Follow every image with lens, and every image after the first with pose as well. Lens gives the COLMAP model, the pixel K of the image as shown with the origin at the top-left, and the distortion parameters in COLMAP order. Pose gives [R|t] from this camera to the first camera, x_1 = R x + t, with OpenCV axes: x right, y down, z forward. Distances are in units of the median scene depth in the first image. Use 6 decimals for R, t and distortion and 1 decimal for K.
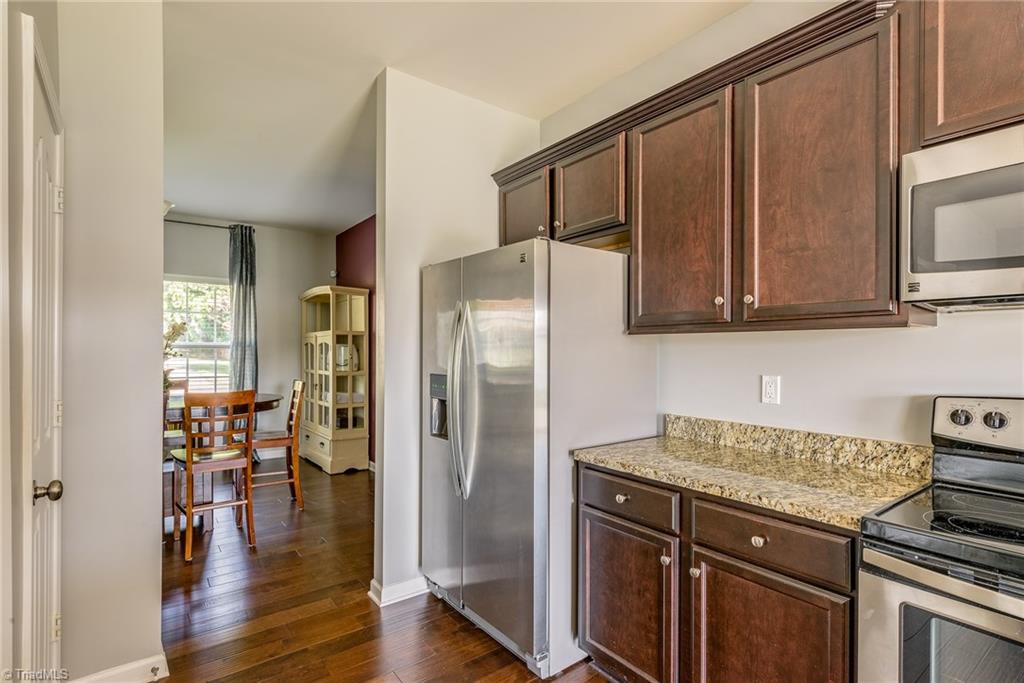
lens RADIAL K [[486.8, 0, 489.4], [0, 486.8, 352.7], [0, 0, 1]] dist [0.018557, -0.000508]
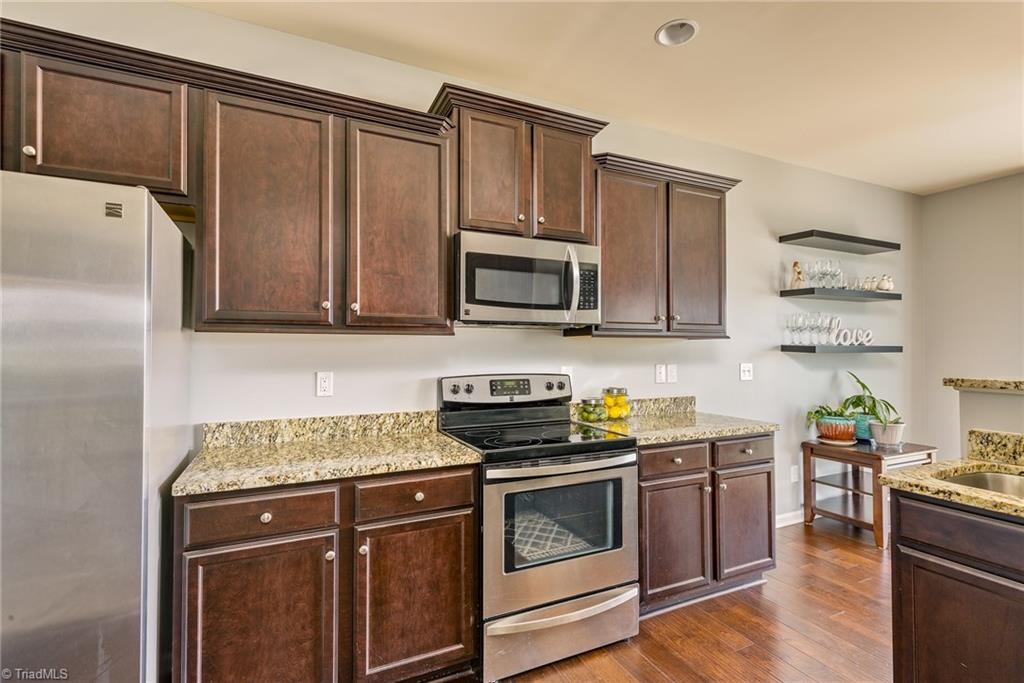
lens RADIAL K [[486.8, 0, 511.3], [0, 486.8, 341.1], [0, 0, 1]] dist [0.018557, -0.000508]
pose [[0.196157, 0.016748, 0.980430, -0.559404], [0.006503, 0.999810, -0.018380, -0.002499], [-0.980551, 0.009981, 0.196011, 0.408508]]
